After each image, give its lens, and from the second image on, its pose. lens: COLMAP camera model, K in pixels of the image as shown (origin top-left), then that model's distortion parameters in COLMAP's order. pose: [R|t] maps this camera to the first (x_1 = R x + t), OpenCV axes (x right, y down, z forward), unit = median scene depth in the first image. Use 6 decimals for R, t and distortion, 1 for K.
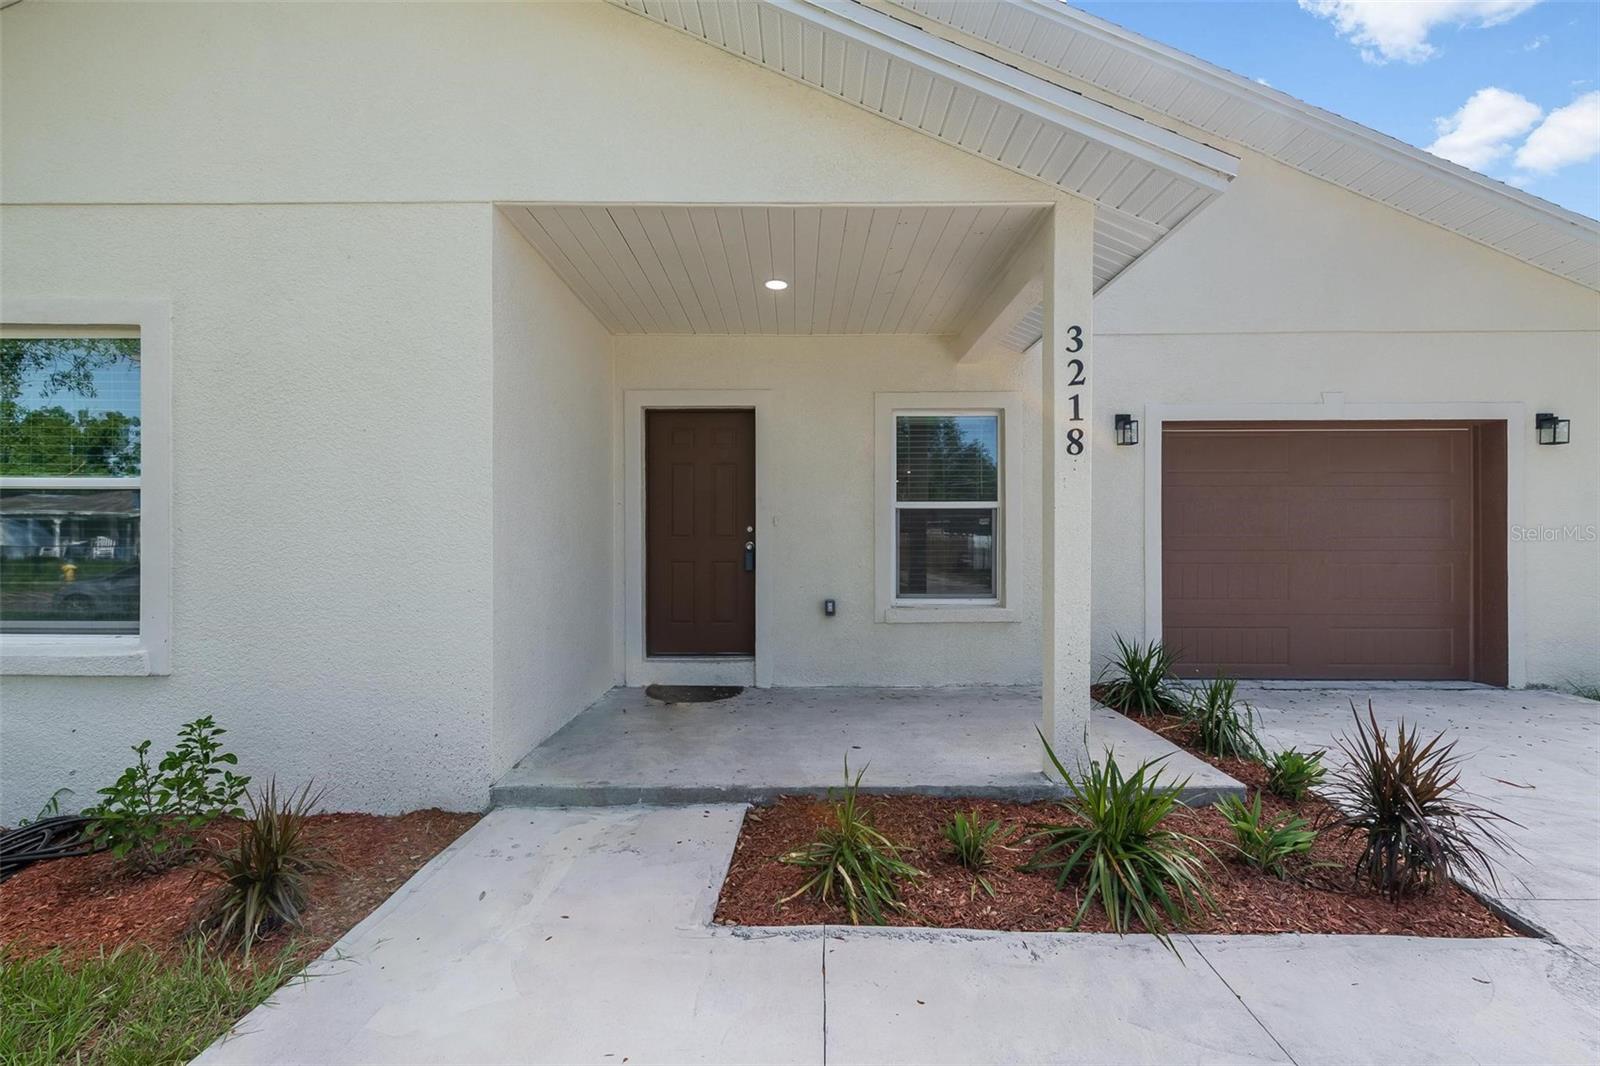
lens RADIAL K [[668.5, 0, 788.7], [0, 668.5, 539.8], [0, 0, 1]] dist [-0.001555, -0.002780]
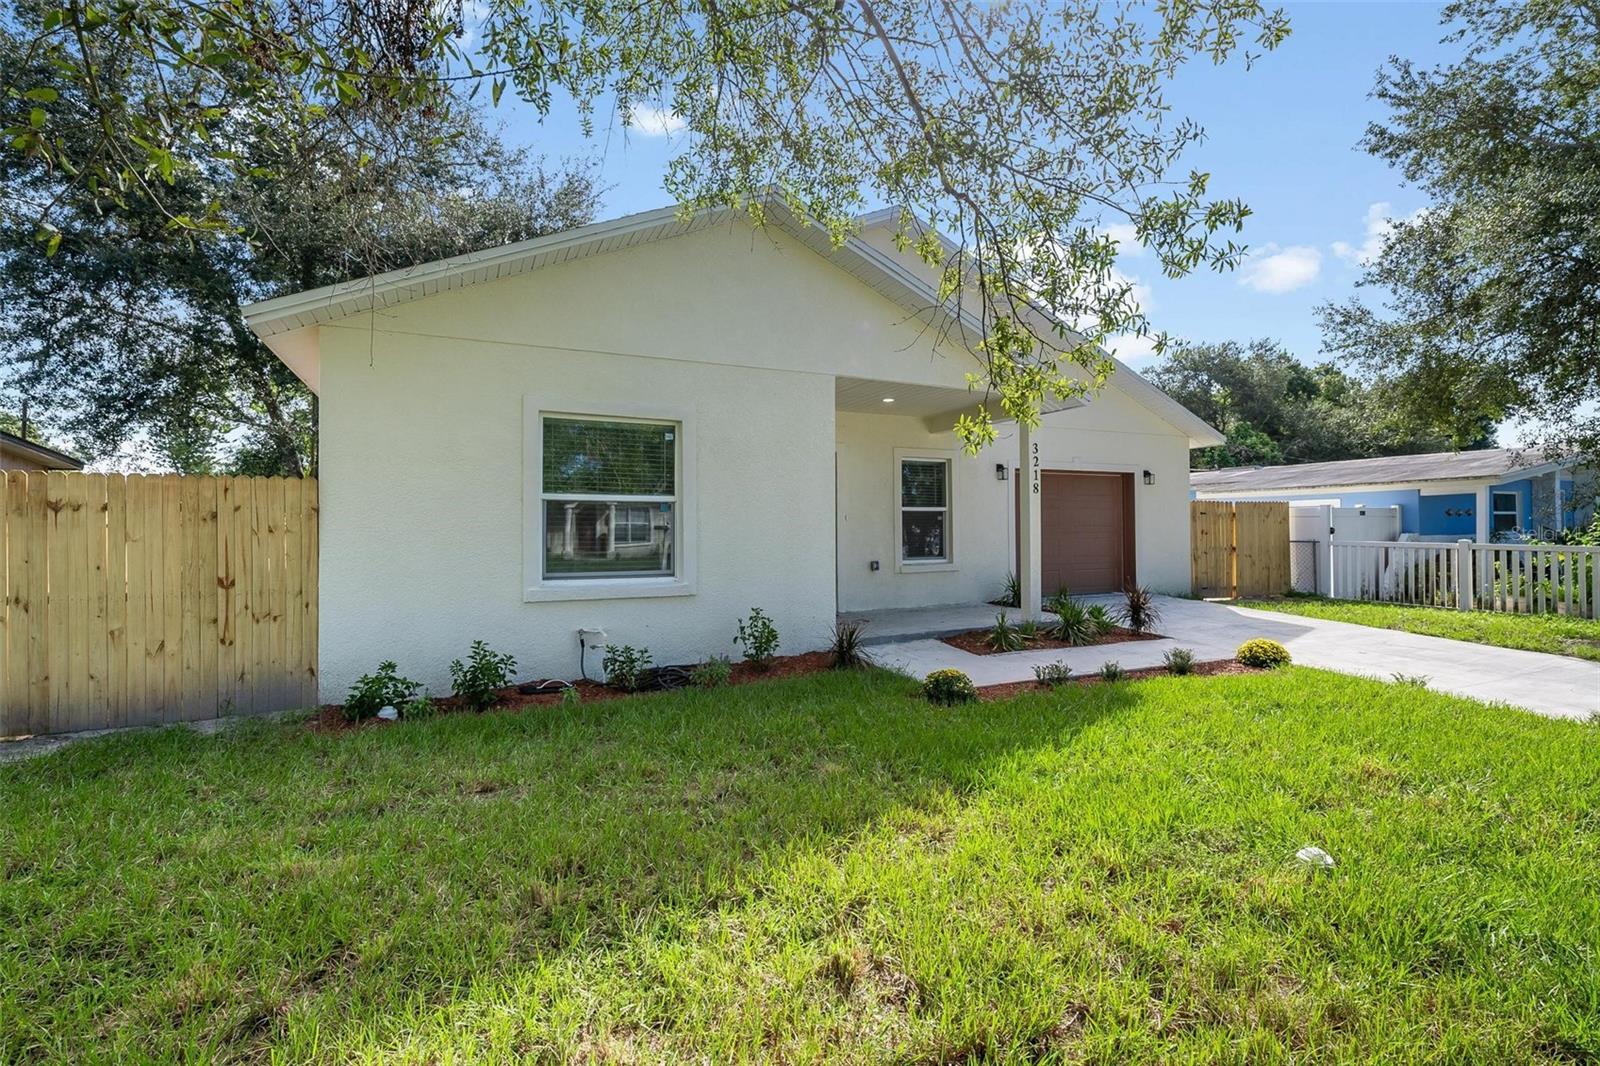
lens RADIAL K [[718.8, 0, 814.3], [0, 718.8, 533.4], [0, 0, 1]] dist [0.003031, -0.002812]
pose [[0.890943, -0.006739, 0.454066, -0.956183], [0.005633, 0.999977, 0.003788, 0.006081], [-0.454081, -0.000817, 0.890960, -0.649004]]
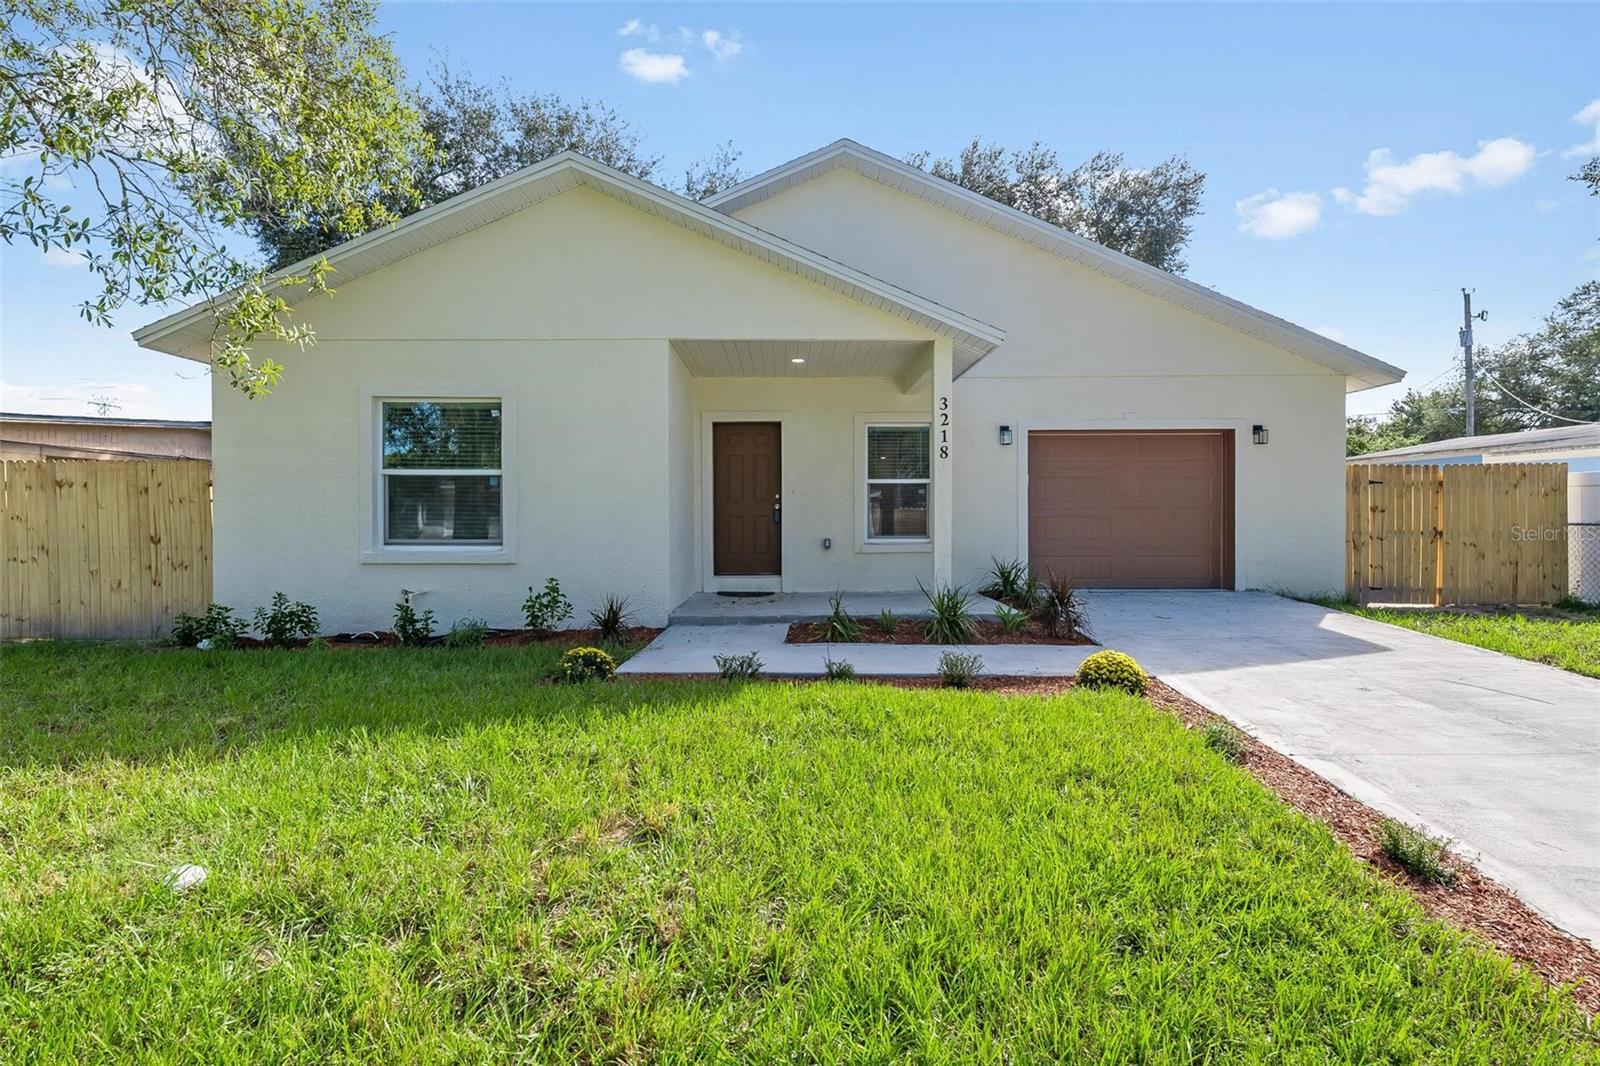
lens RADIAL K [[718.8, 0, 797.7], [0, 718.8, 533.2], [0, 0, 1]] dist [0.003031, -0.002812]
pose [[0.999652, -0.003162, 0.026208, -0.057833], [0.002543, 0.999717, 0.023633, 0.033228], [-0.026275, -0.023558, 0.999377, -0.767731]]
